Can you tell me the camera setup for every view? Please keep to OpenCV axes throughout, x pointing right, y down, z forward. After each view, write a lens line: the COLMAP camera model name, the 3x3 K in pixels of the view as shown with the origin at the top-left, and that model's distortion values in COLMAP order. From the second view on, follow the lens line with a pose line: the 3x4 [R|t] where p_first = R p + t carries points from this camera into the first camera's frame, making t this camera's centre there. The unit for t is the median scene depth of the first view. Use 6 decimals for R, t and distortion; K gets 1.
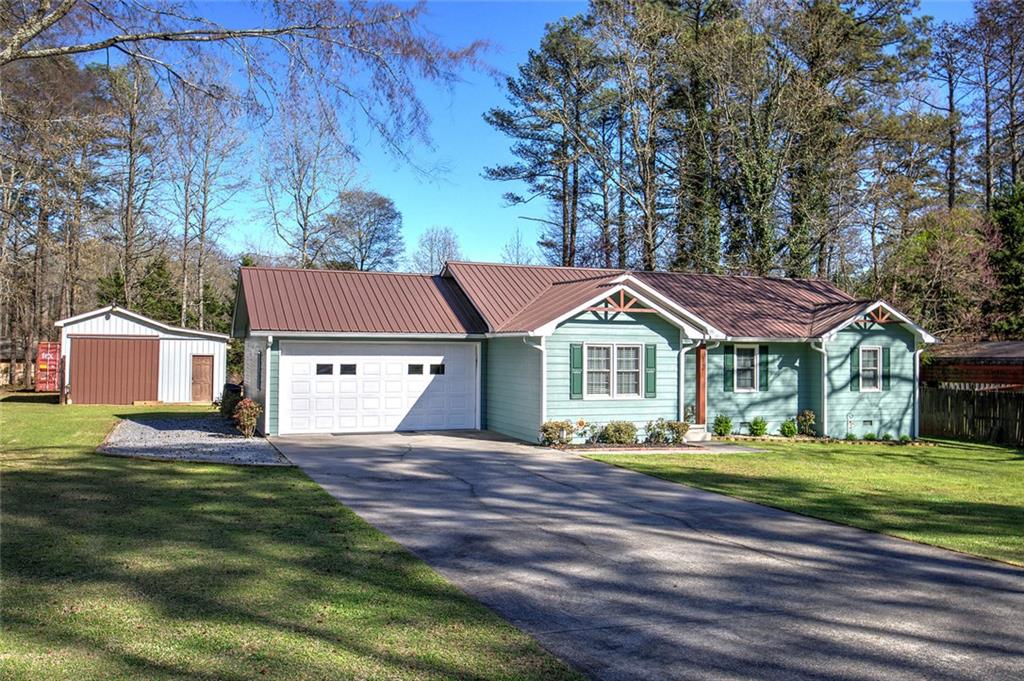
lens RADIAL K [[852.5, 0, 517.7], [0, 852.5, 332.0], [0, 0, 1]] dist [-0.010411, 0.010417]
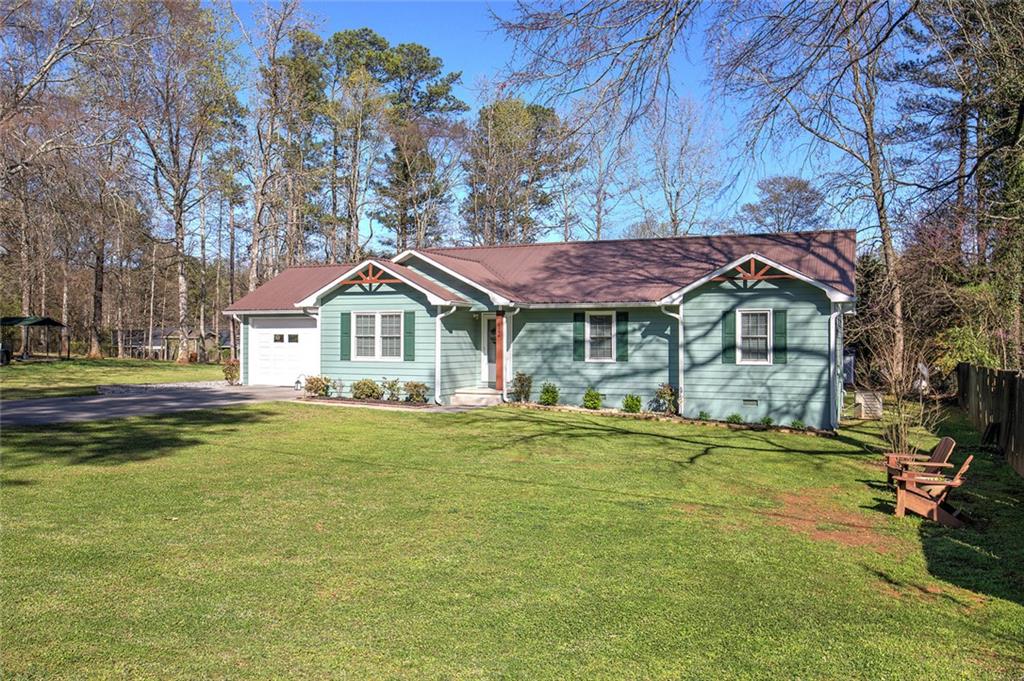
lens RADIAL K [[852.5, 0, 510.5], [0, 852.5, 342.0], [0, 0, 1]] dist [-0.010411, 0.010417]
pose [[0.705874, -0.006699, -0.708306, 0.848589], [0.014908, 0.999874, 0.005400, 0.040936], [0.708181, -0.014371, 0.705885, 0.268398]]
